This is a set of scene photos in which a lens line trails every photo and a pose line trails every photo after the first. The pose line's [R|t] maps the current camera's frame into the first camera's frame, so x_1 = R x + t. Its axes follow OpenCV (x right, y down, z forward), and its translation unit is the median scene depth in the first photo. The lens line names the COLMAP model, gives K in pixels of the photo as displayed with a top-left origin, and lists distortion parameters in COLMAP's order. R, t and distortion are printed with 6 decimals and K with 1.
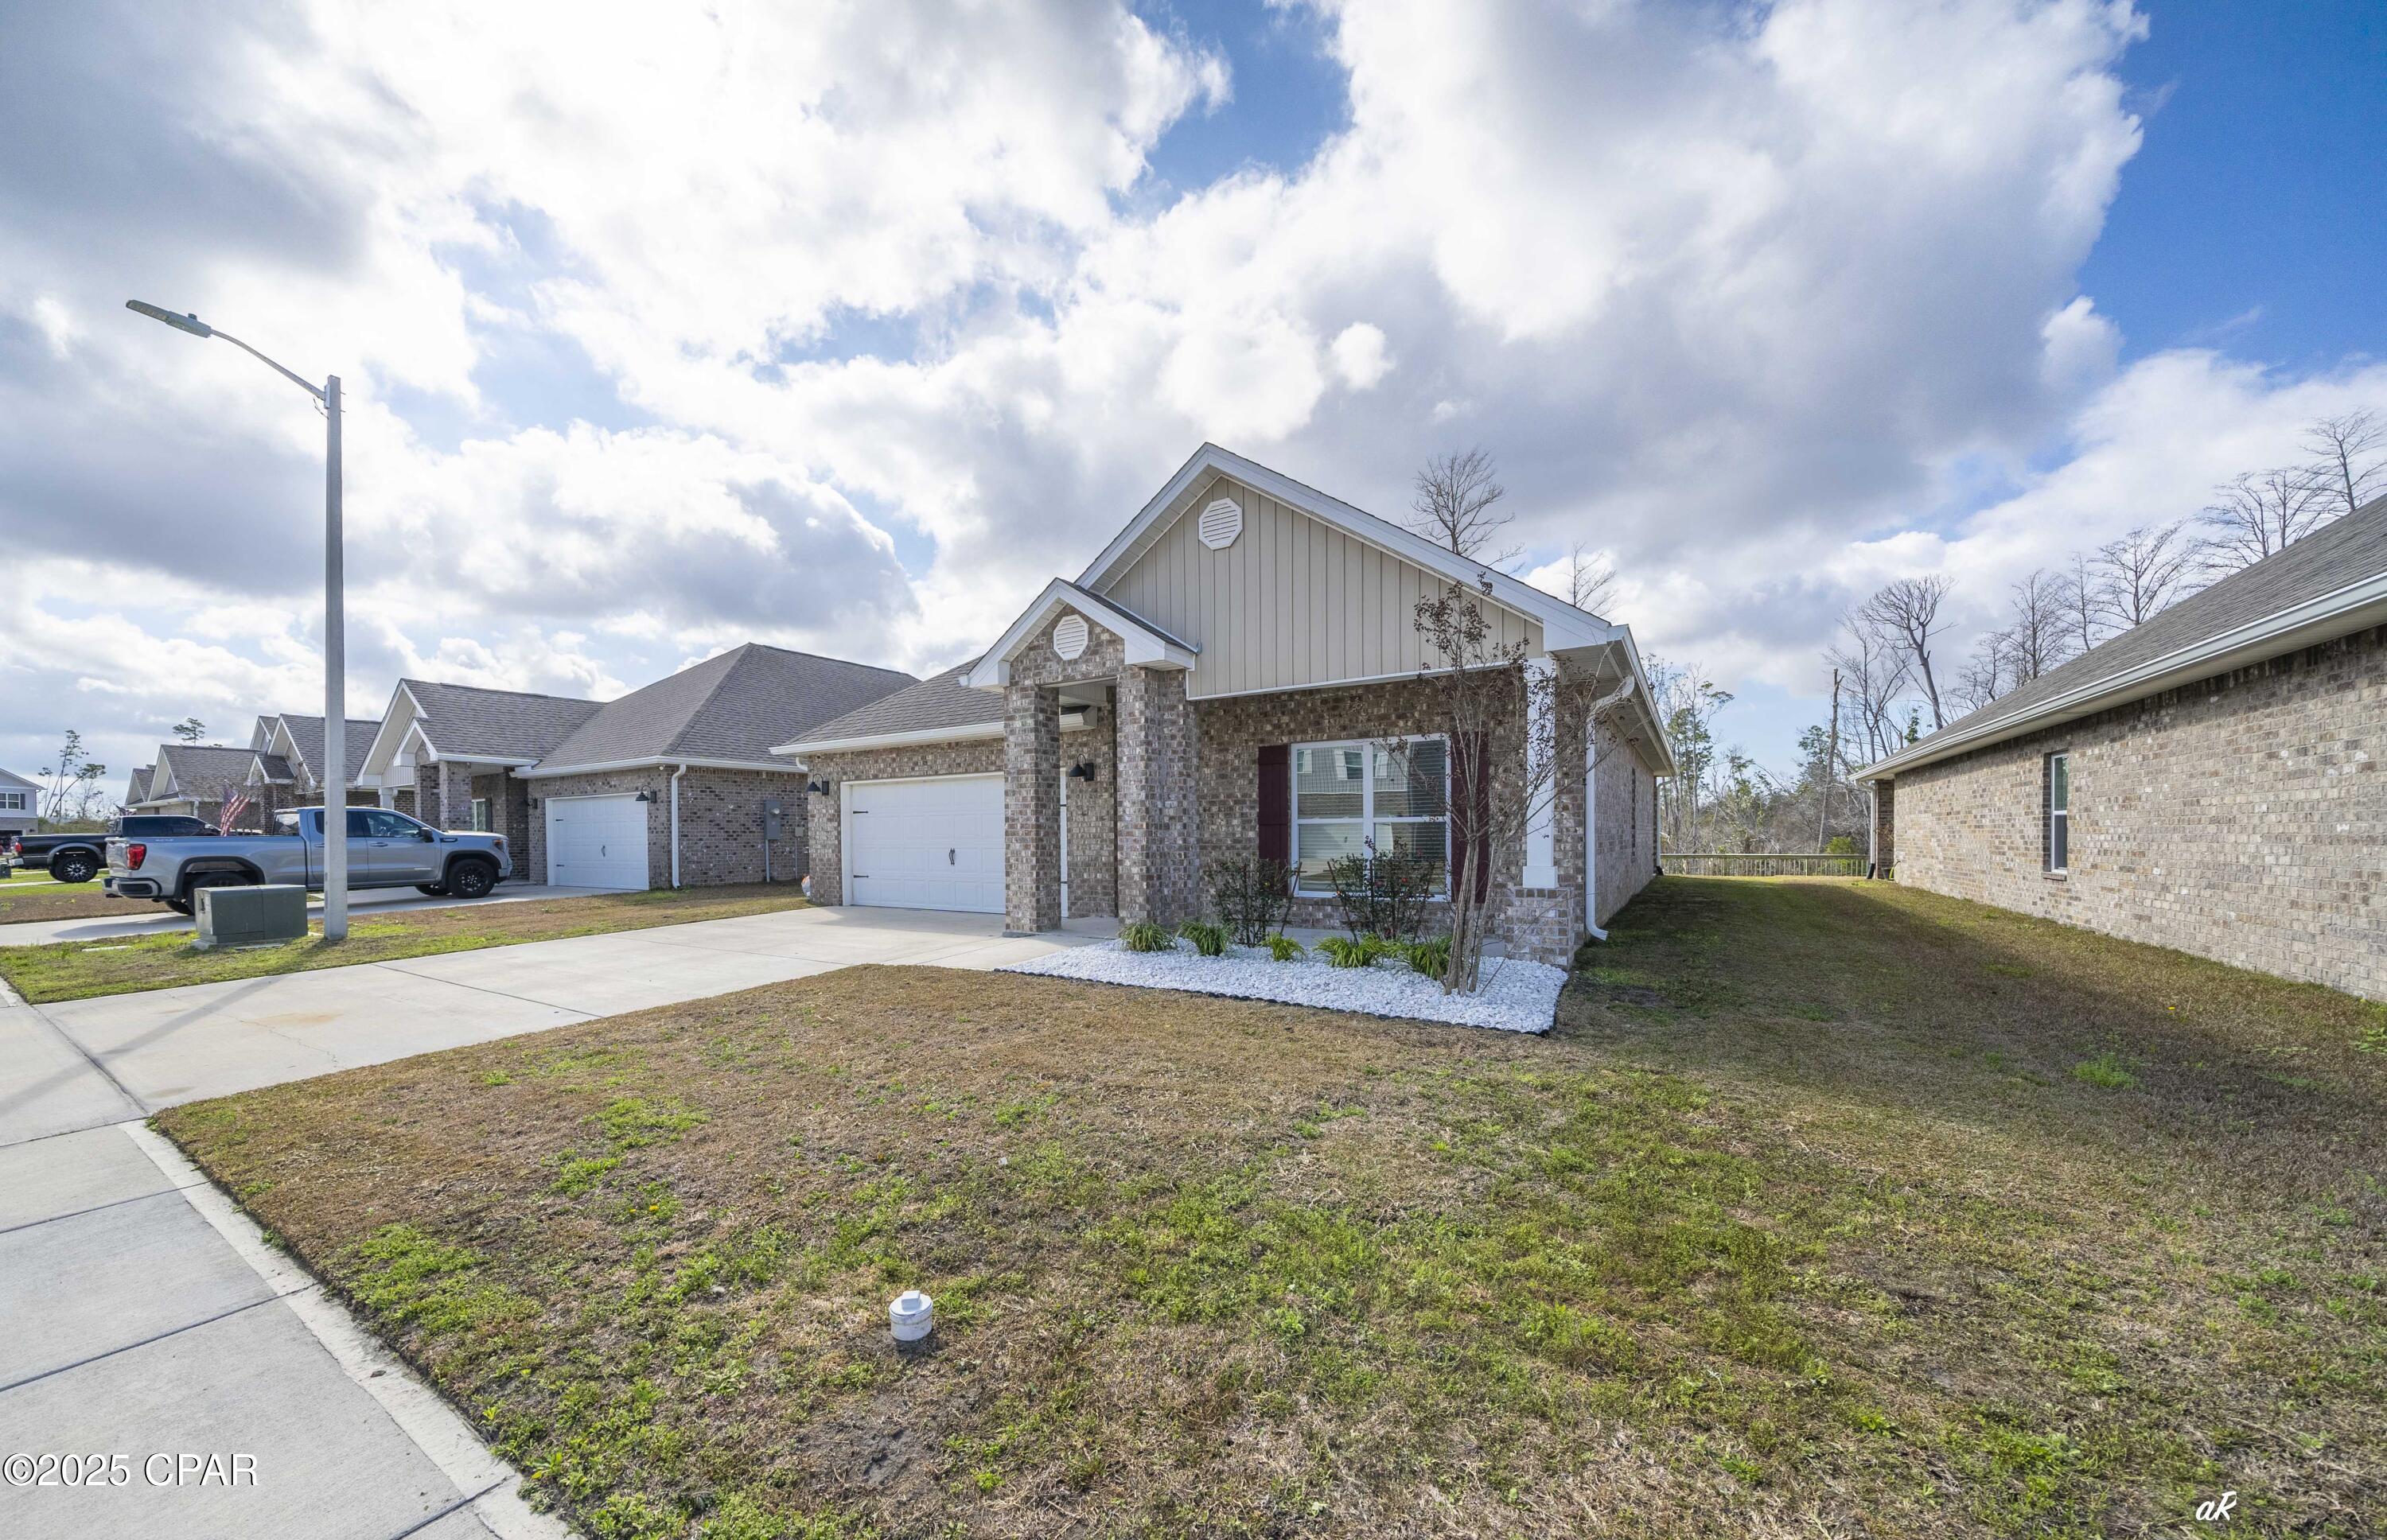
lens RADIAL K [[869.9, 0, 1098.4], [0, 869.9, 833.5], [0, 0, 1]] dist [-0.008444, -0.000220]
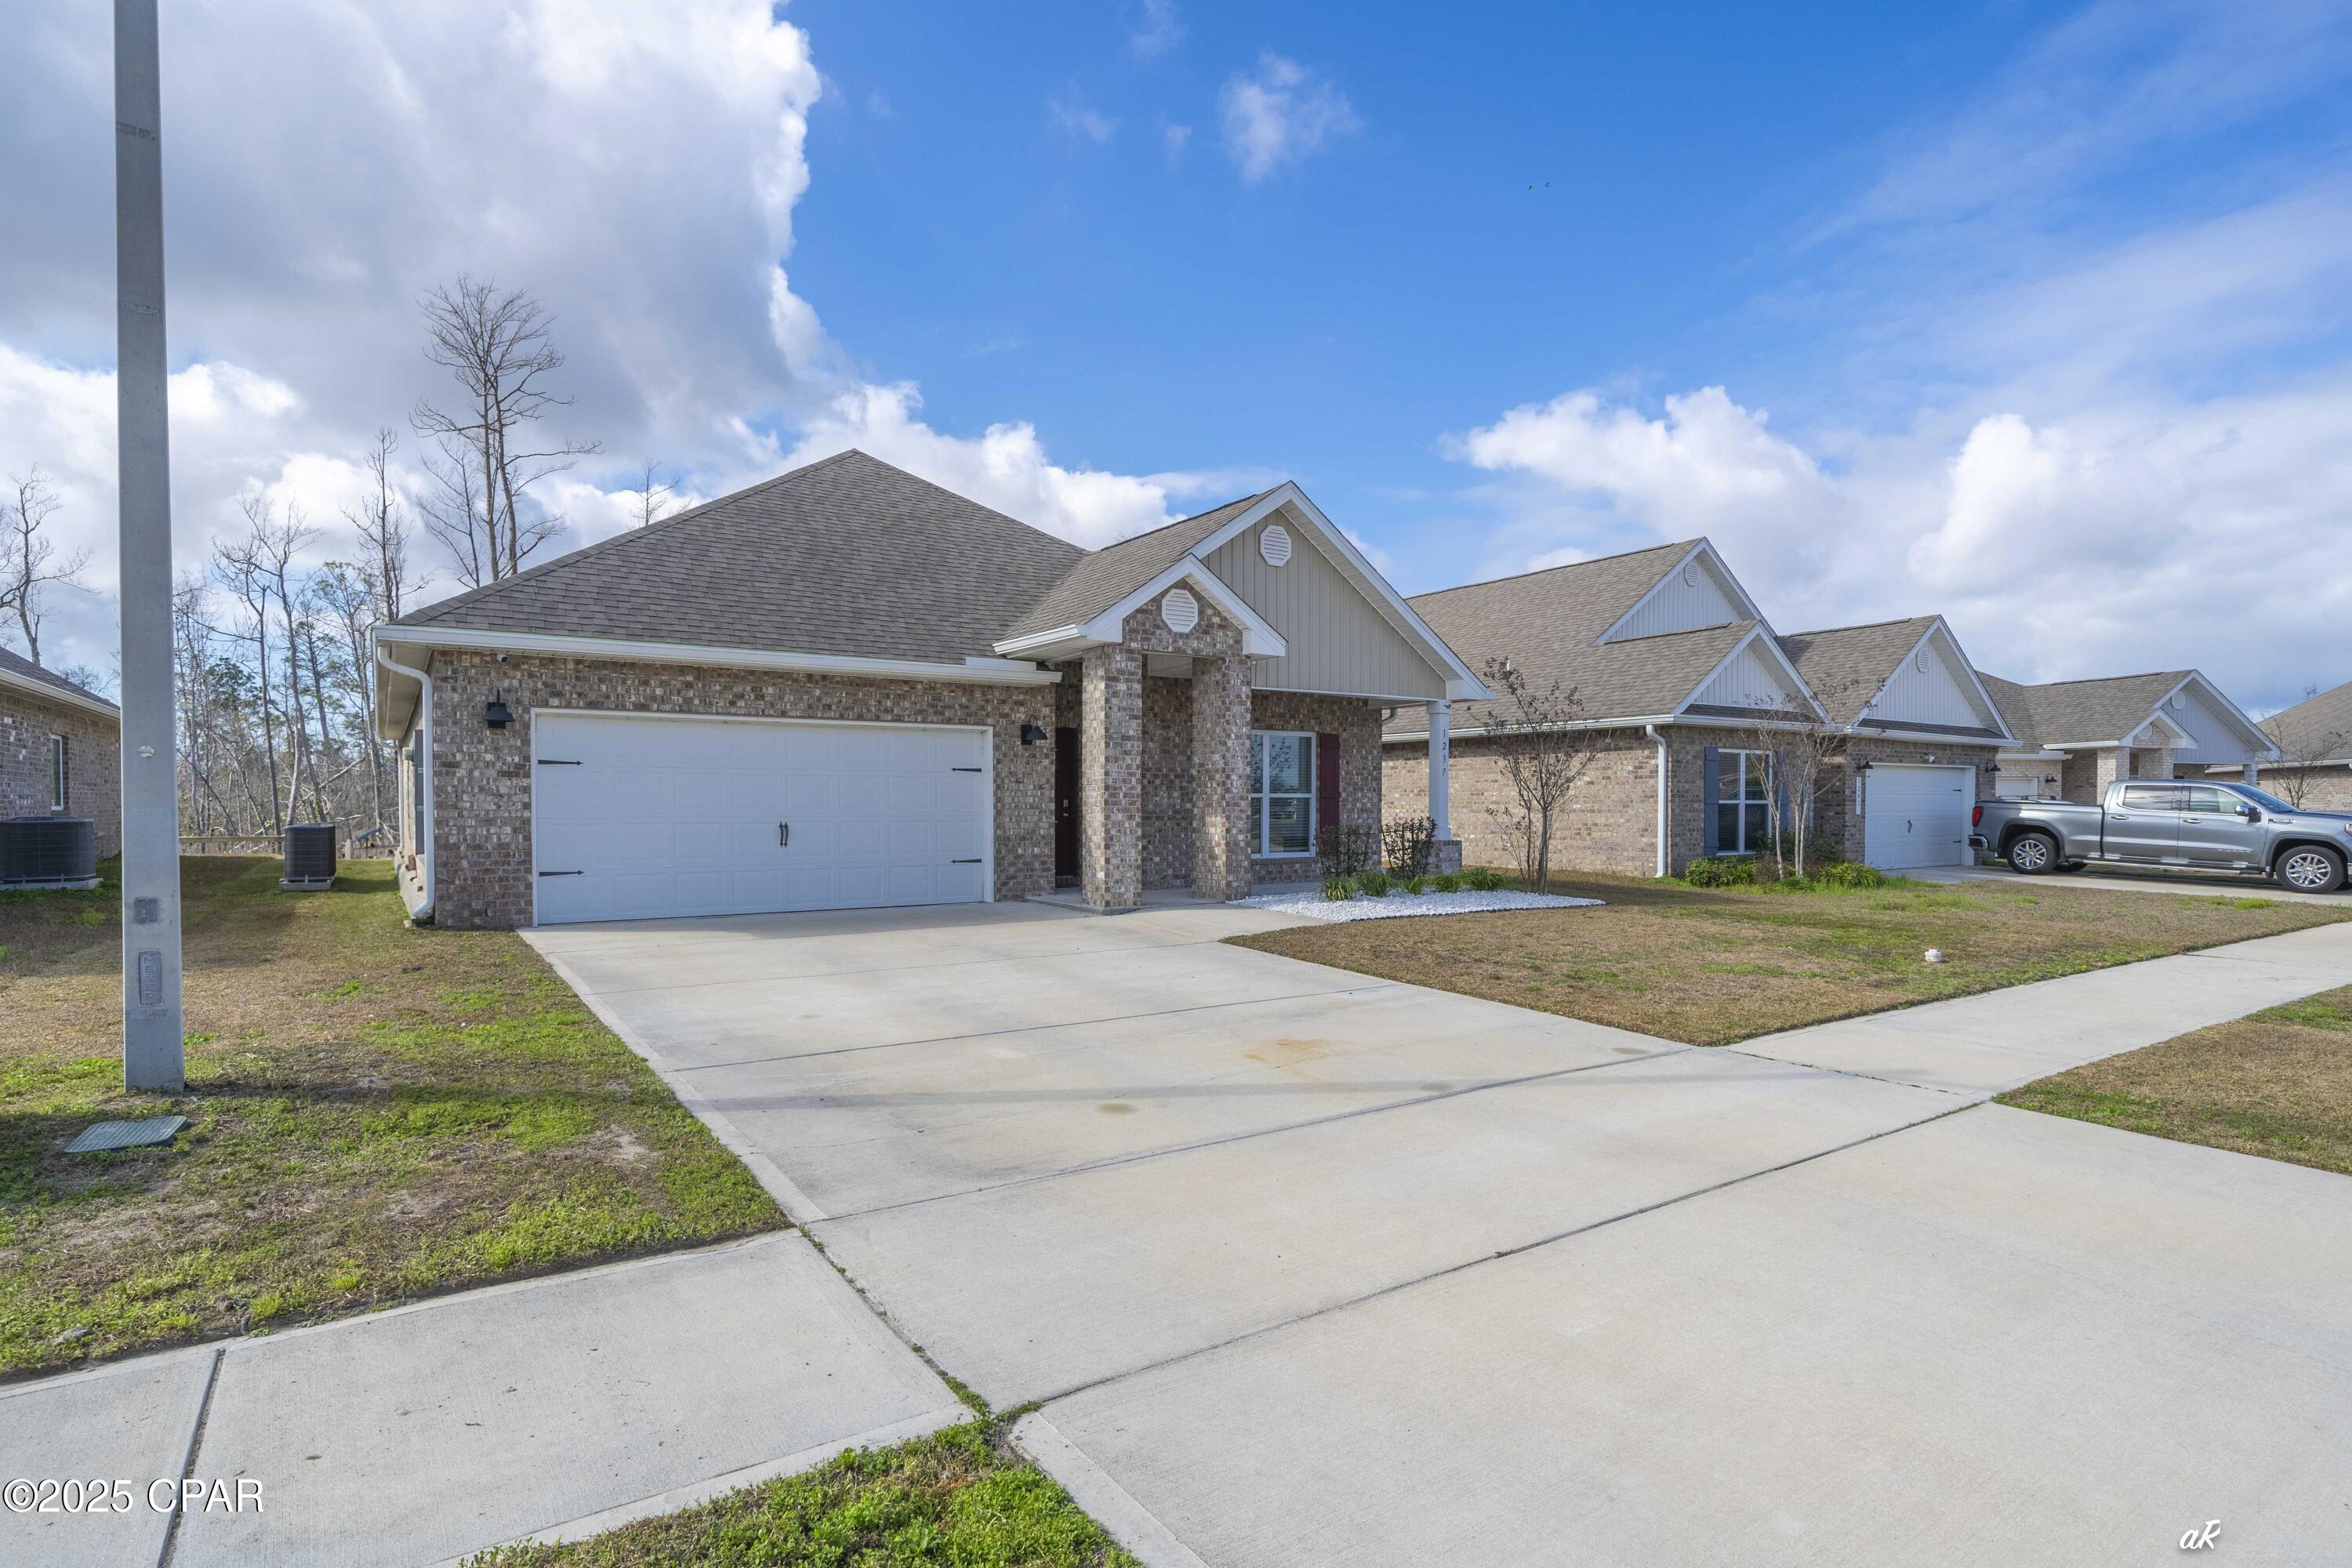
lens RADIAL K [[1222.4, 0, 1191.4], [0, 1222.4, 804.8], [0, 0, 1]] dist [-0.004230, -0.000117]
pose [[0.338051, 0.006821, 0.941103, -1.270648], [-0.005650, 0.999970, -0.005219, 0.007799], [-0.941111, -0.003553, 0.338080, 0.466054]]
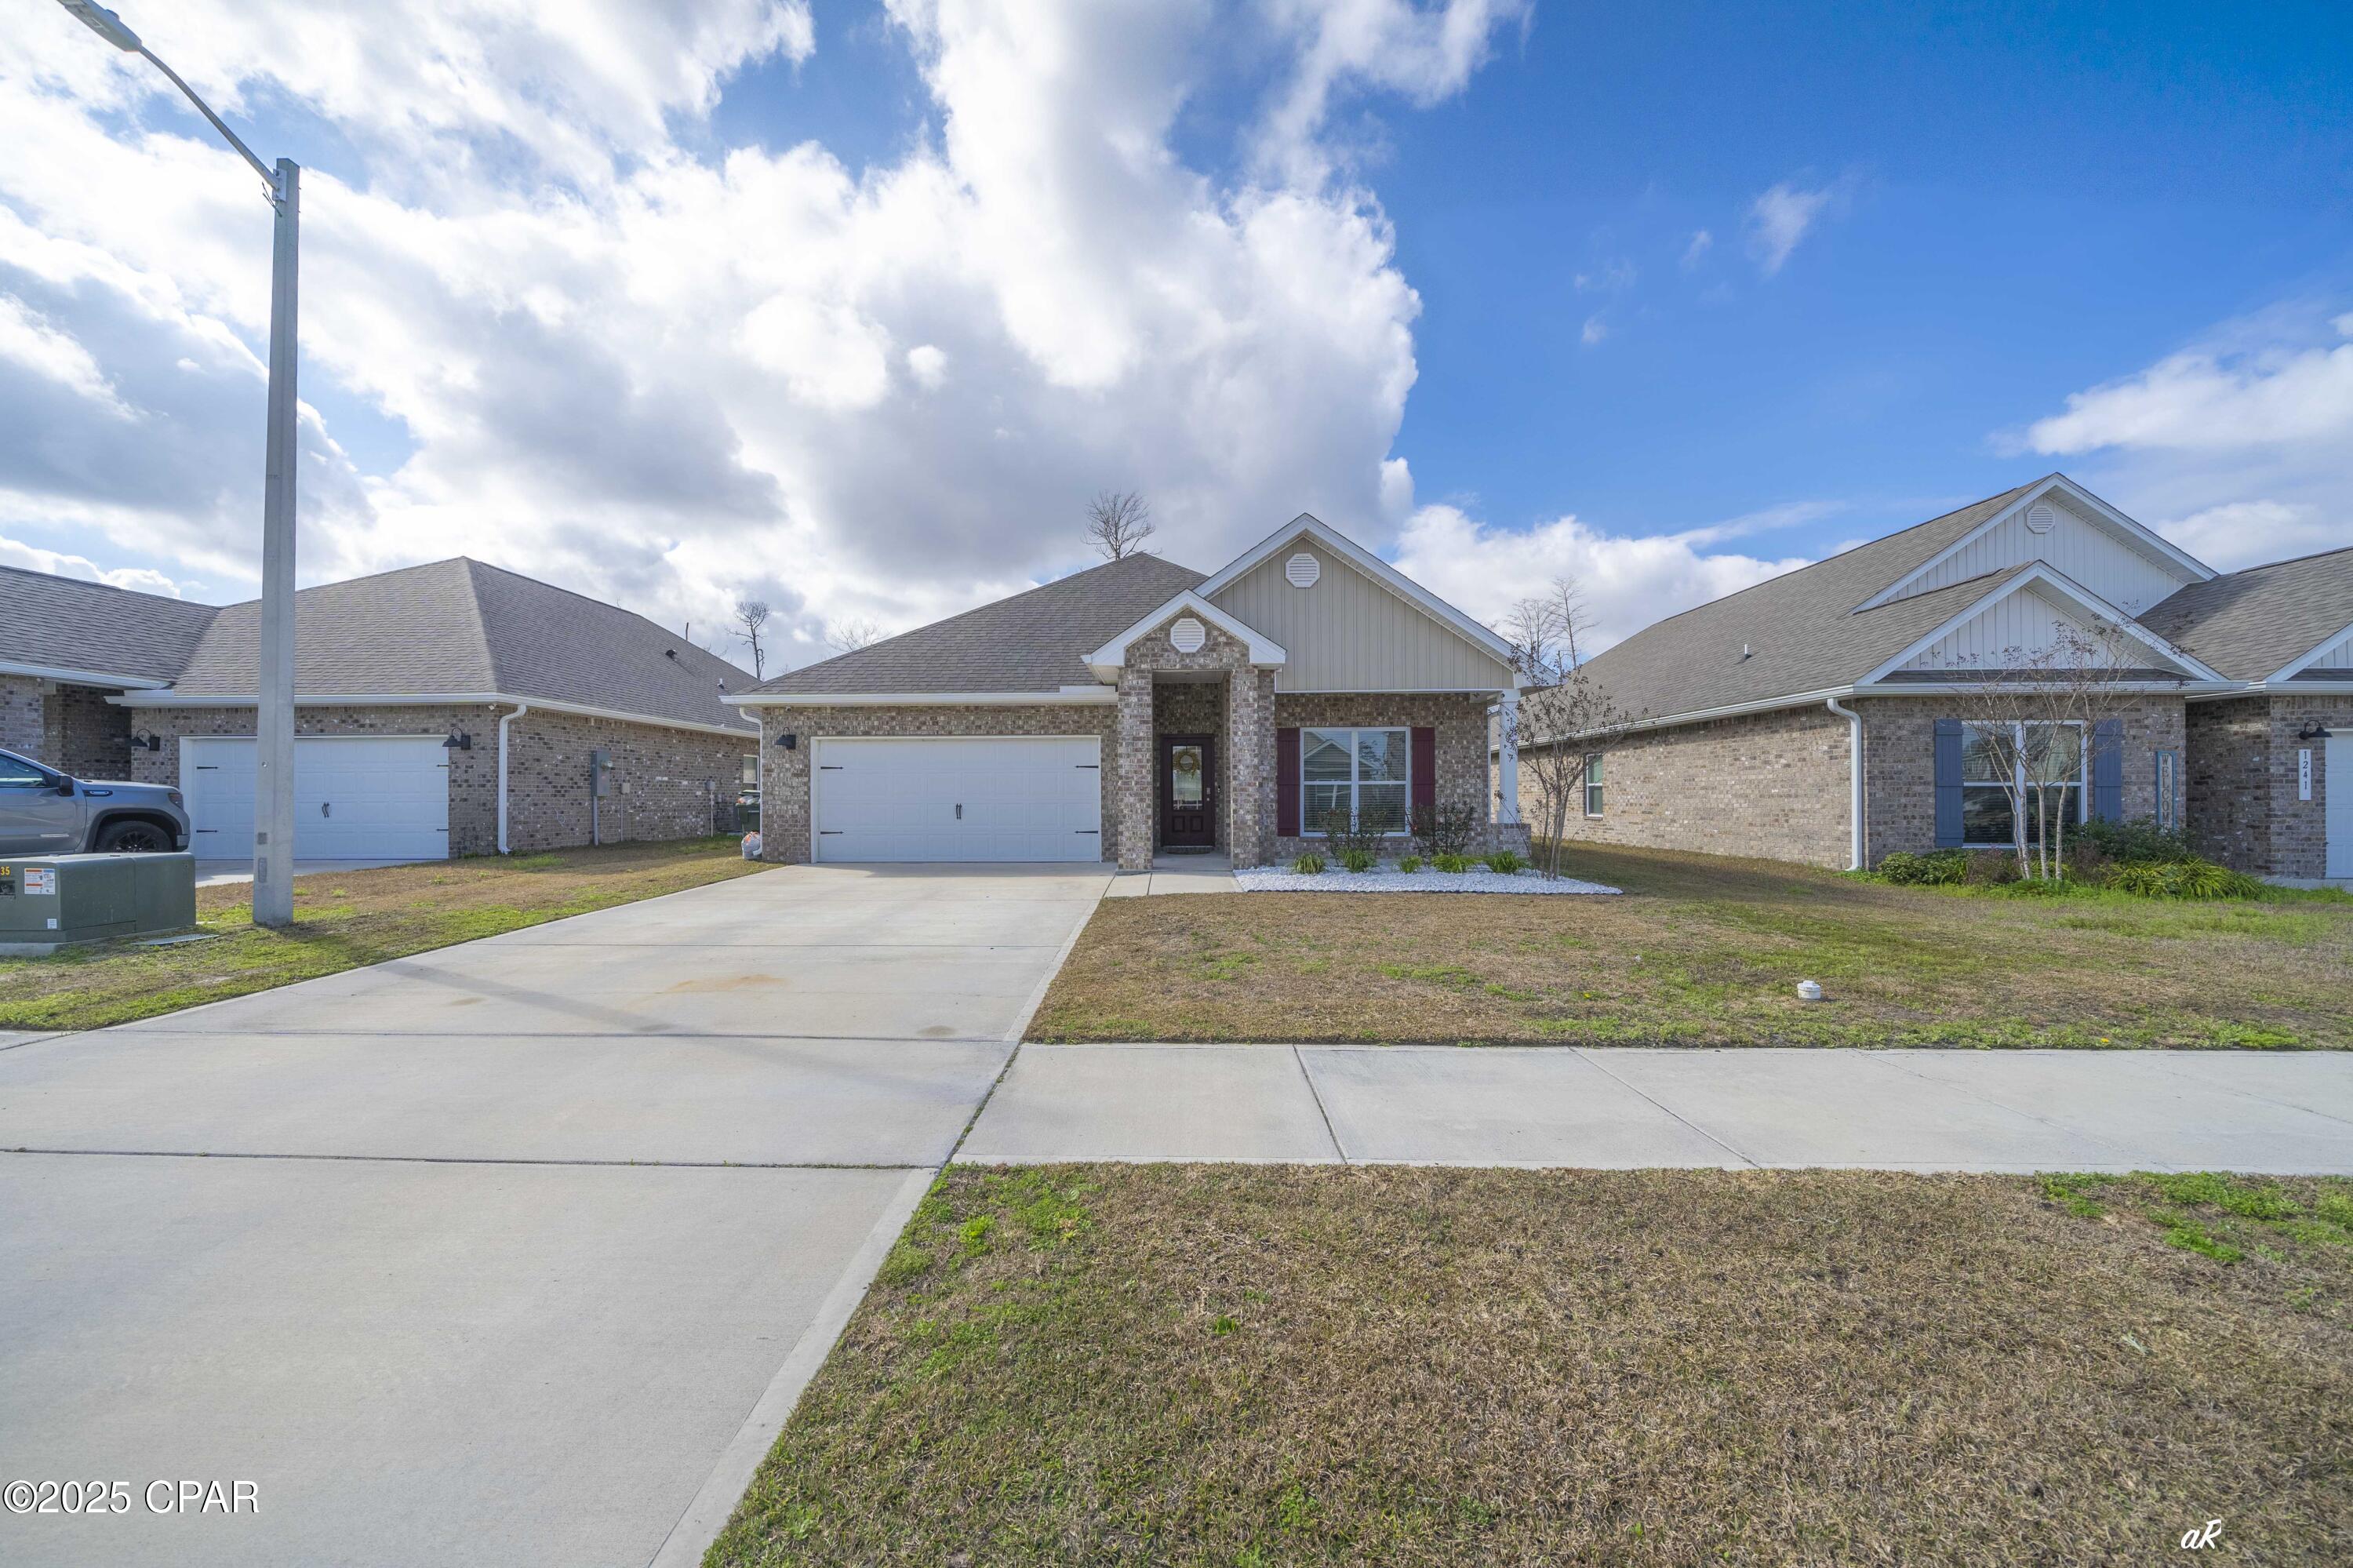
lens RADIAL K [[818.4, 0, 1160.2], [0, 818.4, 790.5], [0, 0, 1]] dist [-0.005382, 0.000215]
pose [[0.836860, 0.011748, 0.547291, -0.666771], [-0.005051, 0.999893, -0.013740, 0.017368], [-0.547393, 0.008734, 0.836830, 0.018636]]
